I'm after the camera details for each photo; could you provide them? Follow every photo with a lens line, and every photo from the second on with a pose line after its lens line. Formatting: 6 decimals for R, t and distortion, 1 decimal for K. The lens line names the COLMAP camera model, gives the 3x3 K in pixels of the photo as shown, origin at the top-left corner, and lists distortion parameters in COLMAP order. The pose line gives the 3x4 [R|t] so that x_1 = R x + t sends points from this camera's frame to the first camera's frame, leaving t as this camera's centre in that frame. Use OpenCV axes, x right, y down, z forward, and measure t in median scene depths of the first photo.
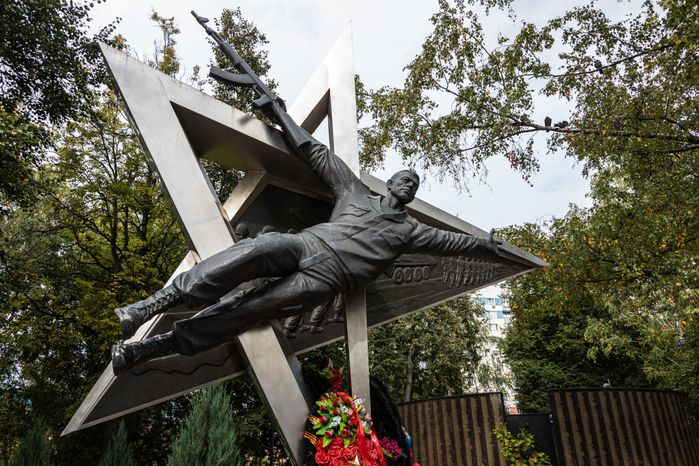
lens RADIAL K [[541.4, 0, 349.5], [0, 541.4, 233.0], [0, 0, 1]] dist [-0.000562, -0.000452]
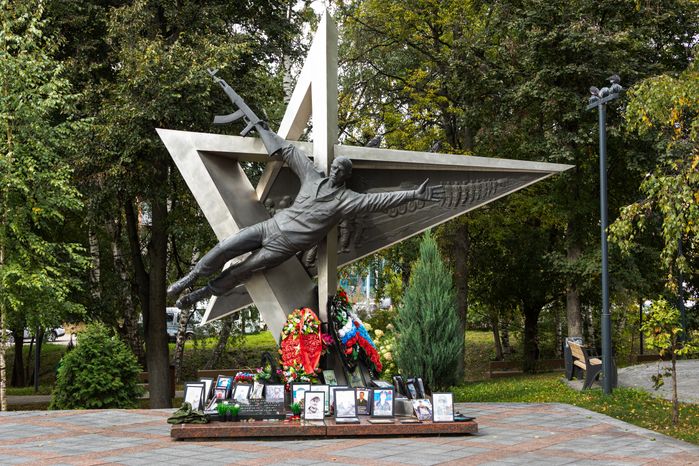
lens RADIAL K [[1047.2, 0, 349.5], [0, 1047.2, 233.0], [0, 0, 1]] dist [0.006397, -0.009326]
pose [[0.709451, -0.011160, -0.704667, 2.418750], [0.278014, 0.923220, 0.265280, -0.768080], [0.647602, -0.384110, 0.658081, -1.005314]]
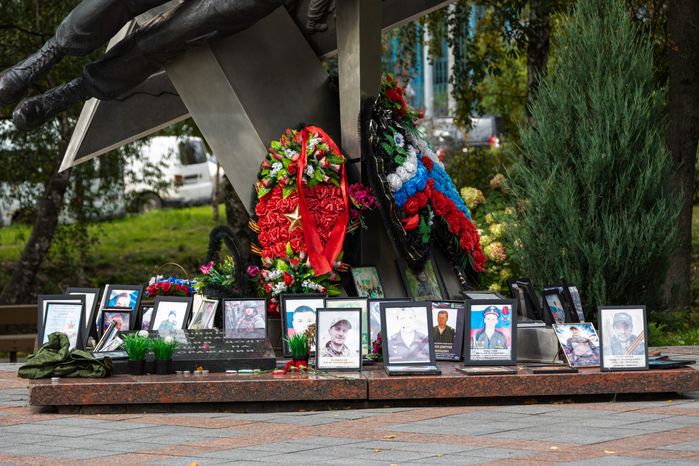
lens RADIAL K [[3383.5, 0, 349.5], [0, 3383.5, 233.0], [0, 0, 1]] dist [0.104550, -2.264288]
pose [[0.708734, 0.049818, -0.703715, 3.310172], [0.284837, 0.892378, 0.350043, -1.193931], [0.645418, -0.448531, 0.618268, -1.921310]]
